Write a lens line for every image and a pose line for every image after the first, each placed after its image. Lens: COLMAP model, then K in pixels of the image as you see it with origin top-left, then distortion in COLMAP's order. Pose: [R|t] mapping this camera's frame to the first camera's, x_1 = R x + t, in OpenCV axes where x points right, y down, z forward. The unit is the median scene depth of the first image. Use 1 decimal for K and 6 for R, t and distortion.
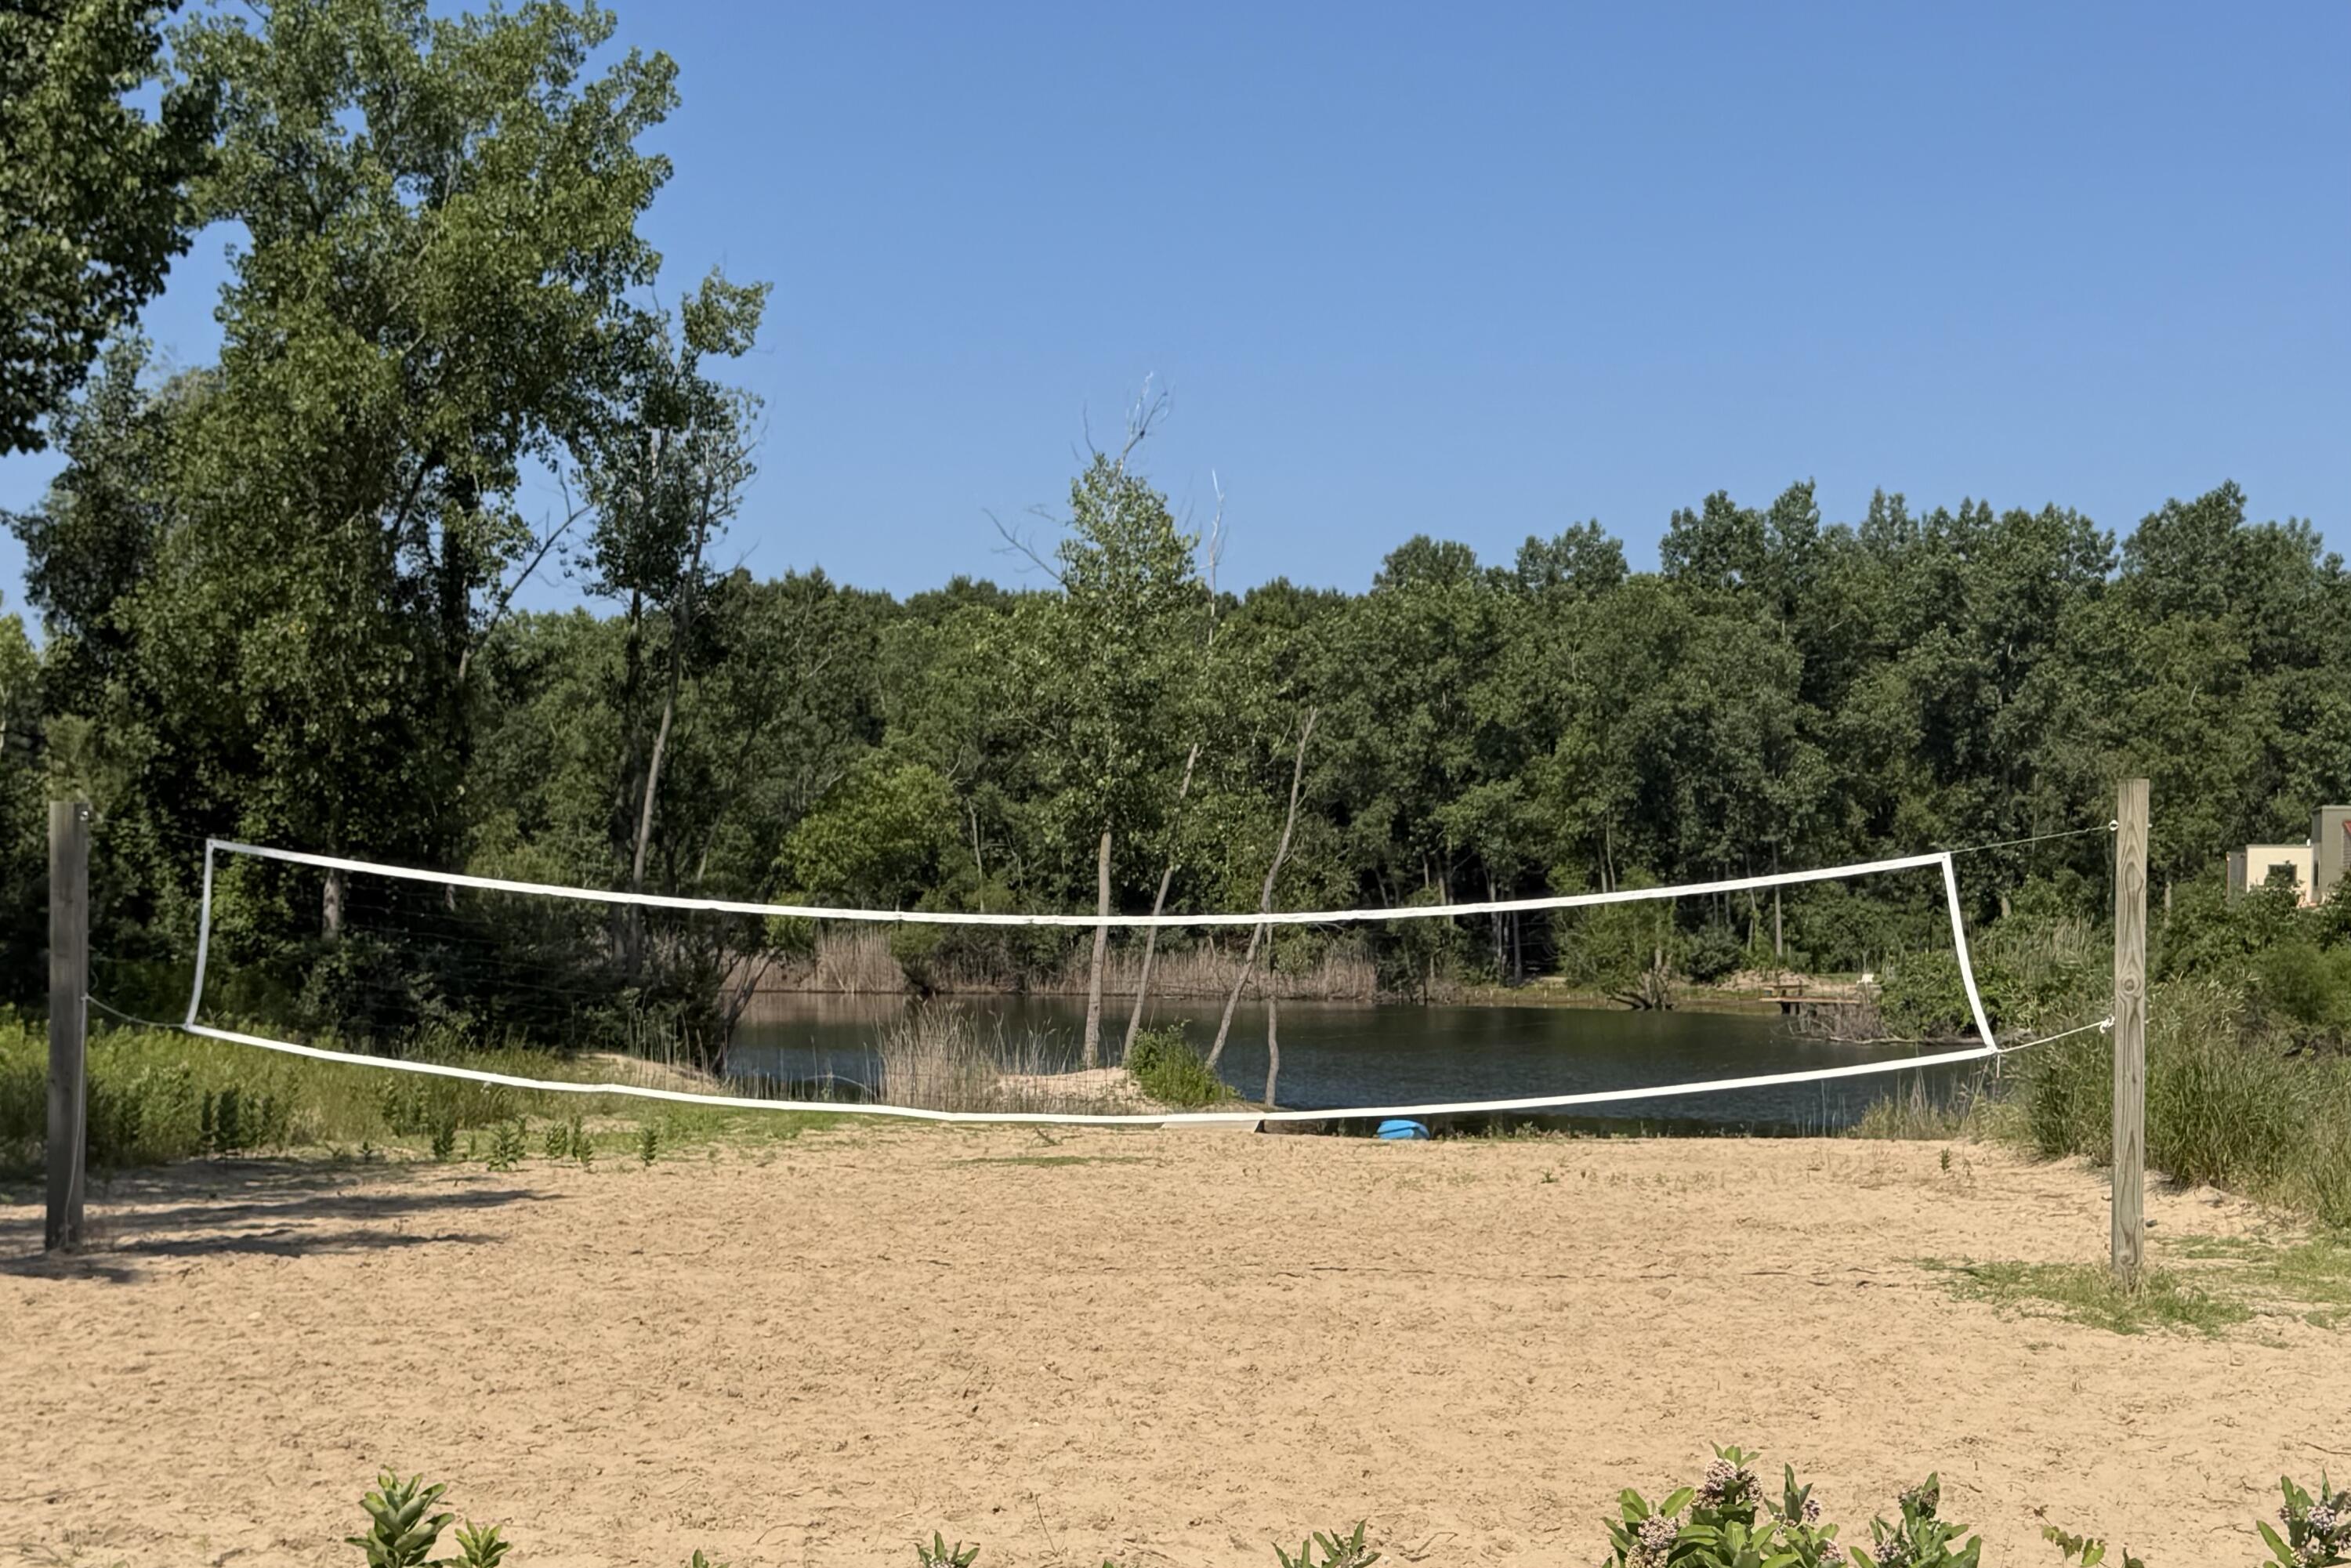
lens RADIAL K [[3069.4, 0, 1168.9], [0, 3069.4, 783.0], [0, 0, 1]] dist [0.046925, 0.000000]
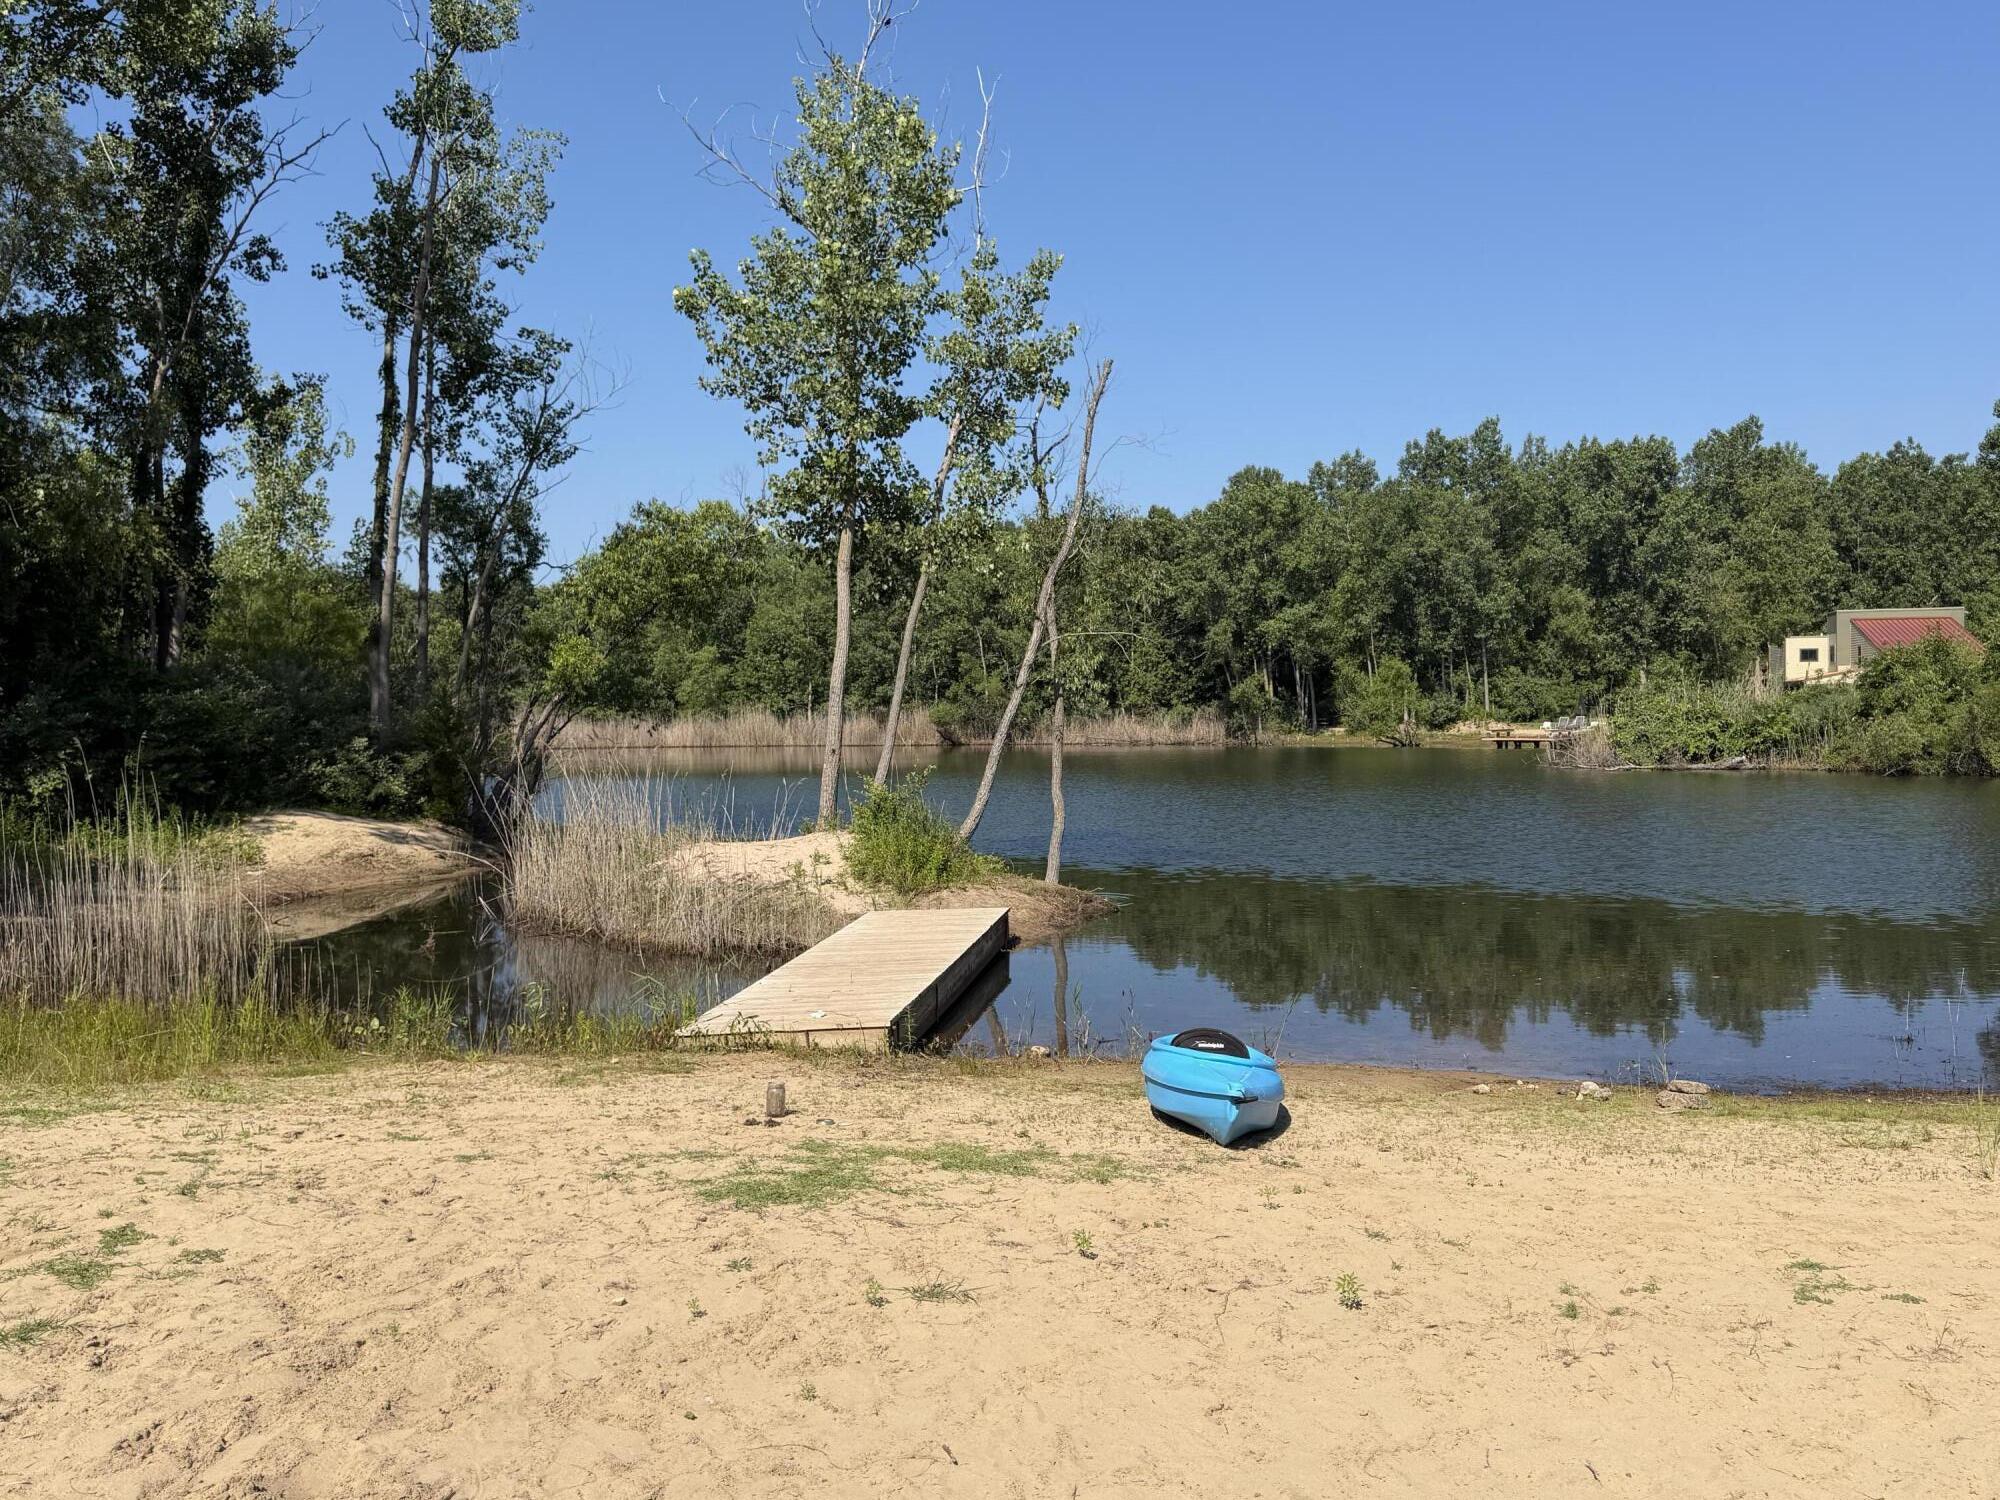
lens RADIAL K [[1603.1, 0, 956.0], [0, 1603.1, 736.0], [0, 0, 1]] dist [0.015910, -0.077303]
pose [[0.994772, -0.016243, -0.100819, 0.012580], [0.022523, 0.997855, 0.061469, 0.011578], [0.099604, -0.063419, 0.993004, 0.154532]]
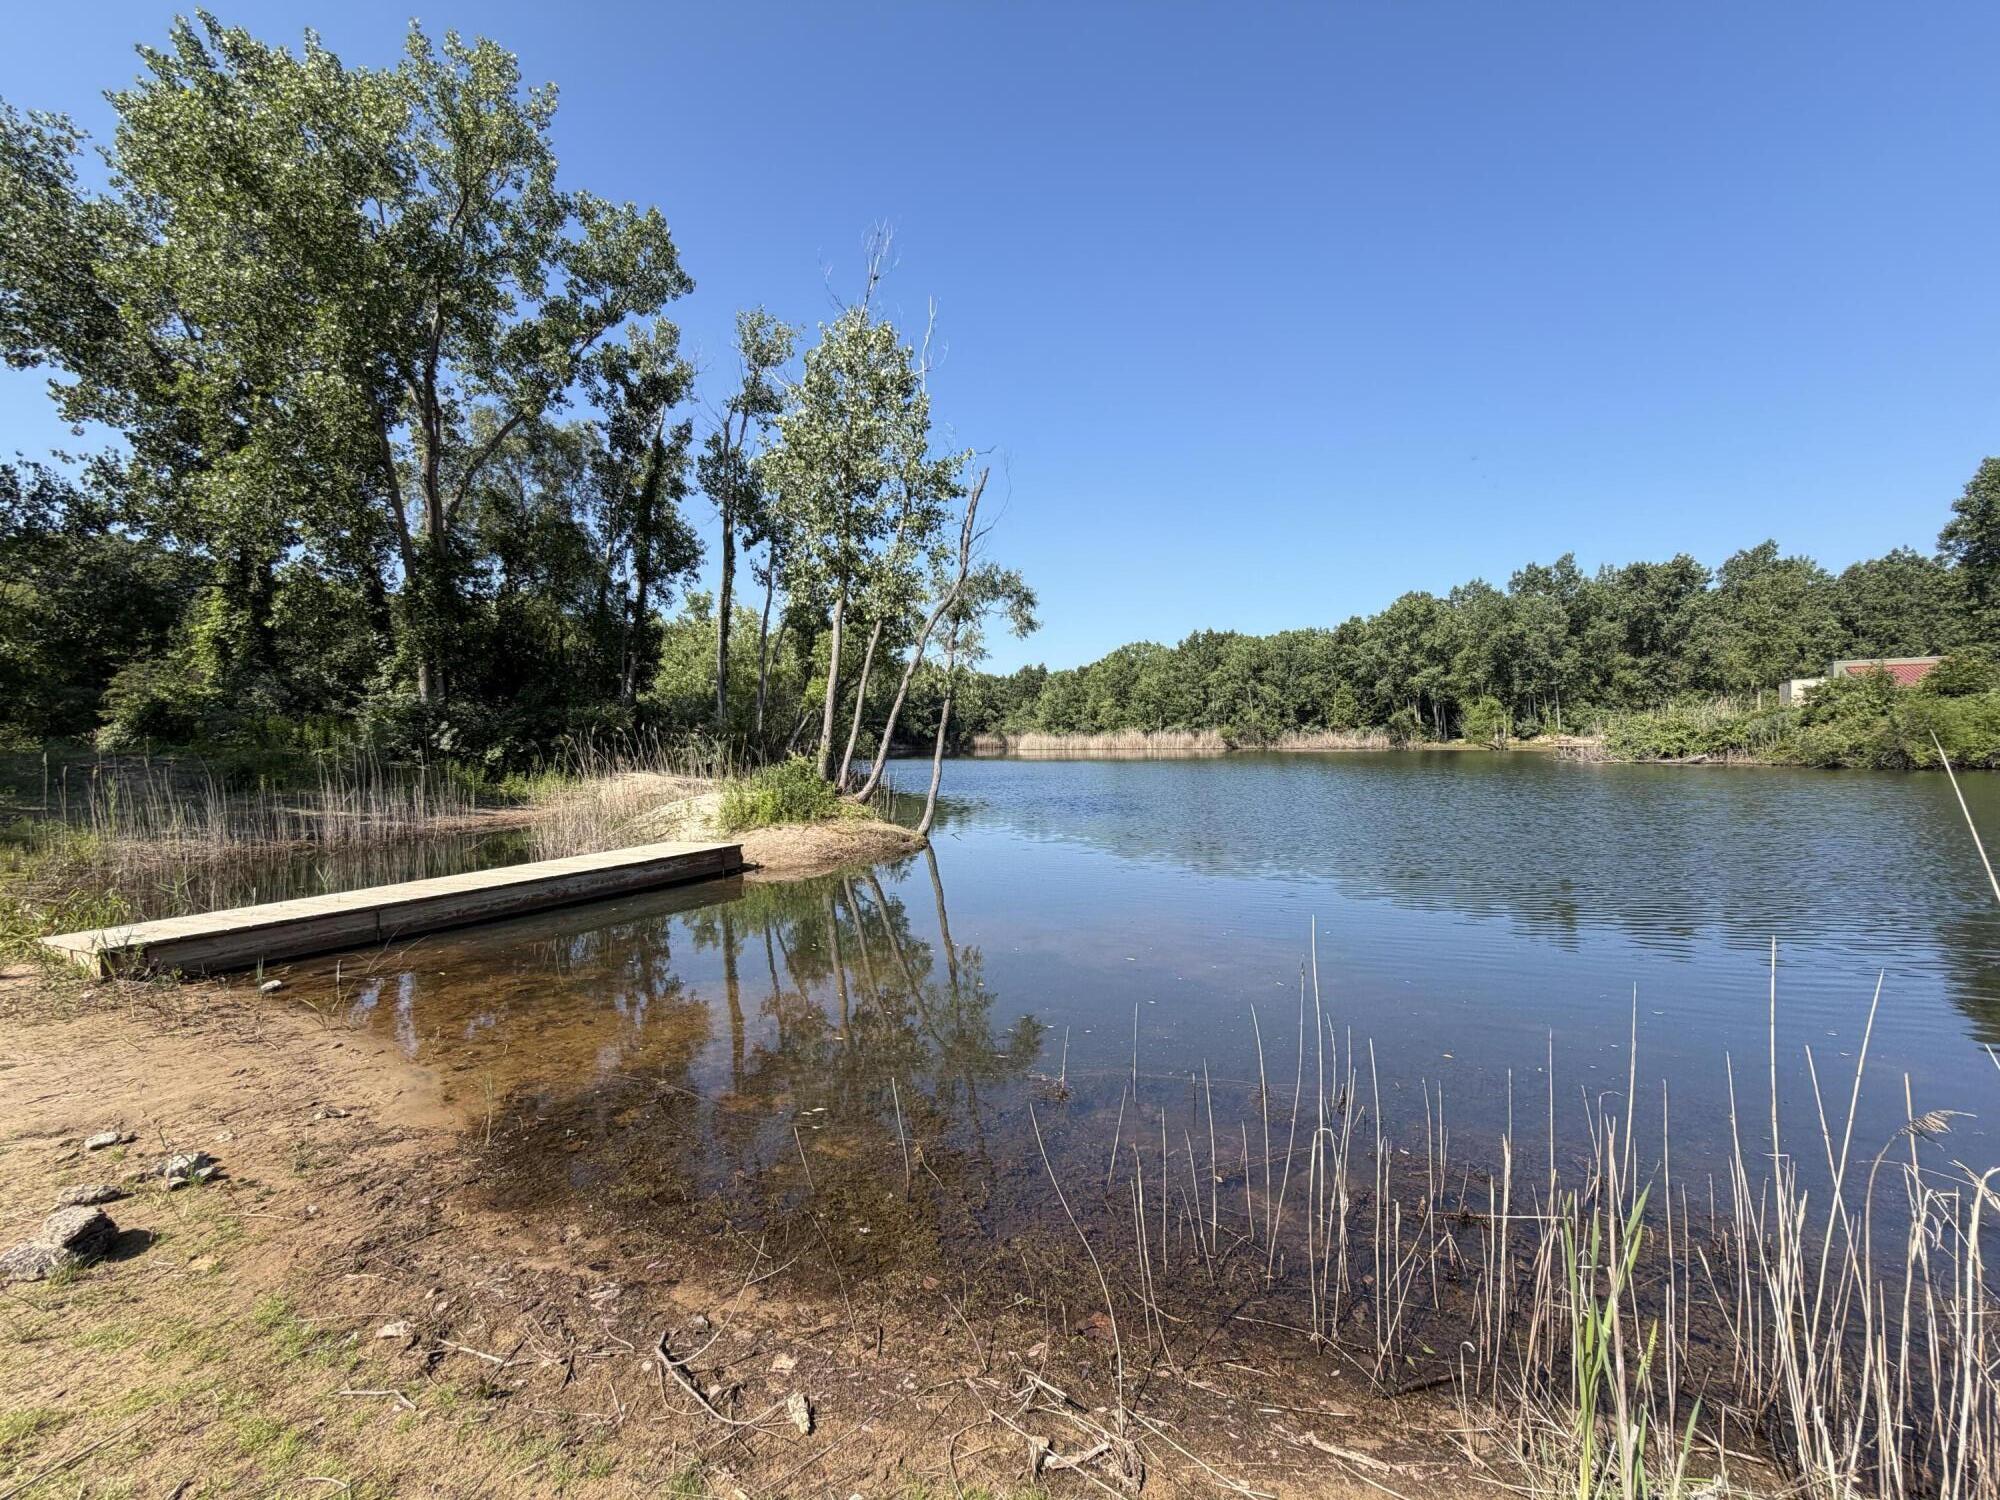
lens RADIAL K [[798.8, 0, 986.5], [0, 798.8, 725.3], [0, 0, 1]] dist [-0.012014, 0.001108]
pose [[0.906126, -0.023128, -0.422374, 0.042937], [0.038005, 0.998917, 0.026834, 0.015923], [0.421296, -0.040368, 0.906024, 0.187418]]
